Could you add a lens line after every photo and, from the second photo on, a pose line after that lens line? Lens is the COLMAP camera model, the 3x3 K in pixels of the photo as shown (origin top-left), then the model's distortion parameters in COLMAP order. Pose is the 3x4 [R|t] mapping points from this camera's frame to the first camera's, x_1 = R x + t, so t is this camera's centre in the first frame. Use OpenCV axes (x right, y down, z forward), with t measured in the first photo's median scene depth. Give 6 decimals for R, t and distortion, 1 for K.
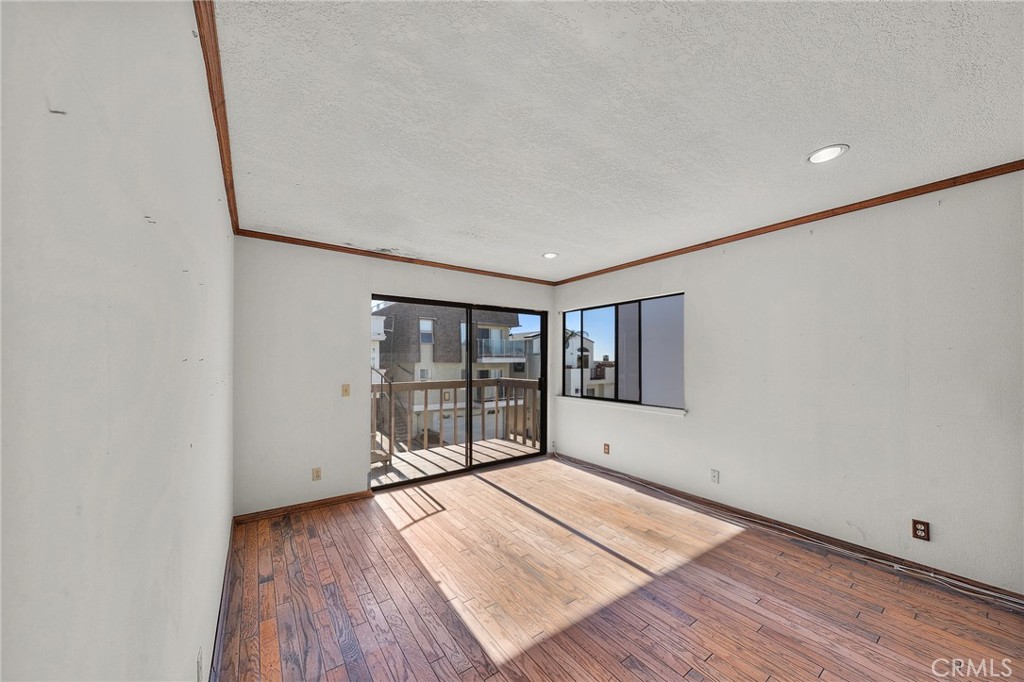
lens RADIAL K [[353.6, 0, 511.3], [0, 353.6, 359.4], [0, 0, 1]] dist [-0.000307, -0.000028]
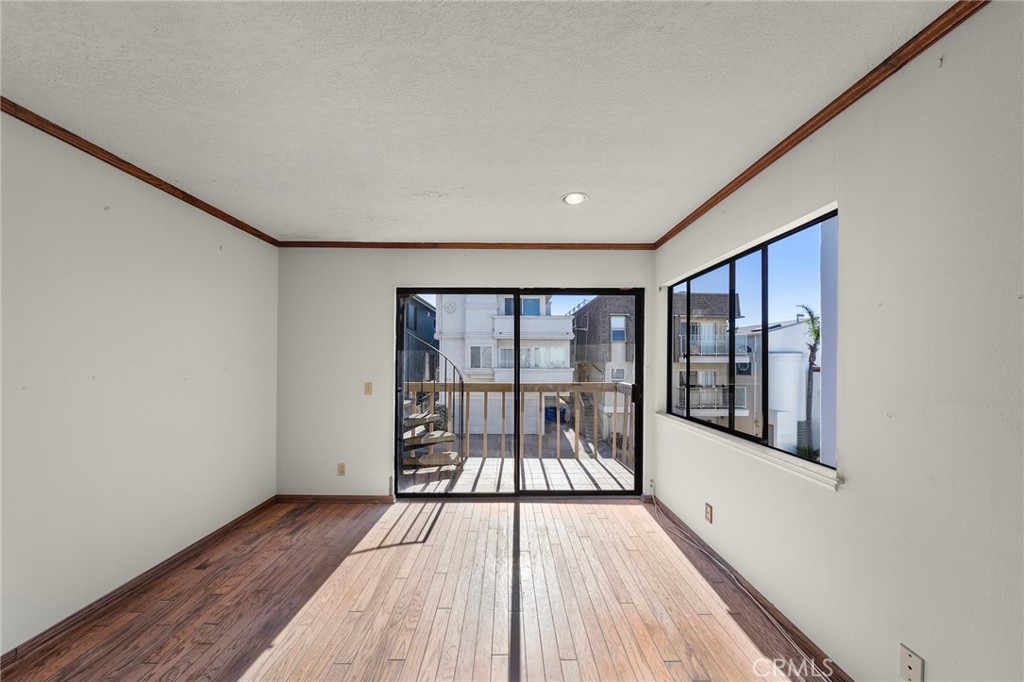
lens RADIAL K [[353.5, 0, 514.1], [0, 353.5, 358.4], [0, 0, 1]] dist [-0.002454, -0.000135]
pose [[0.821479, 0.003694, -0.570227, 0.407598], [-0.004009, 0.999992, 0.000703, 0.001467], [0.570225, 0.001708, 0.821487, 0.415768]]
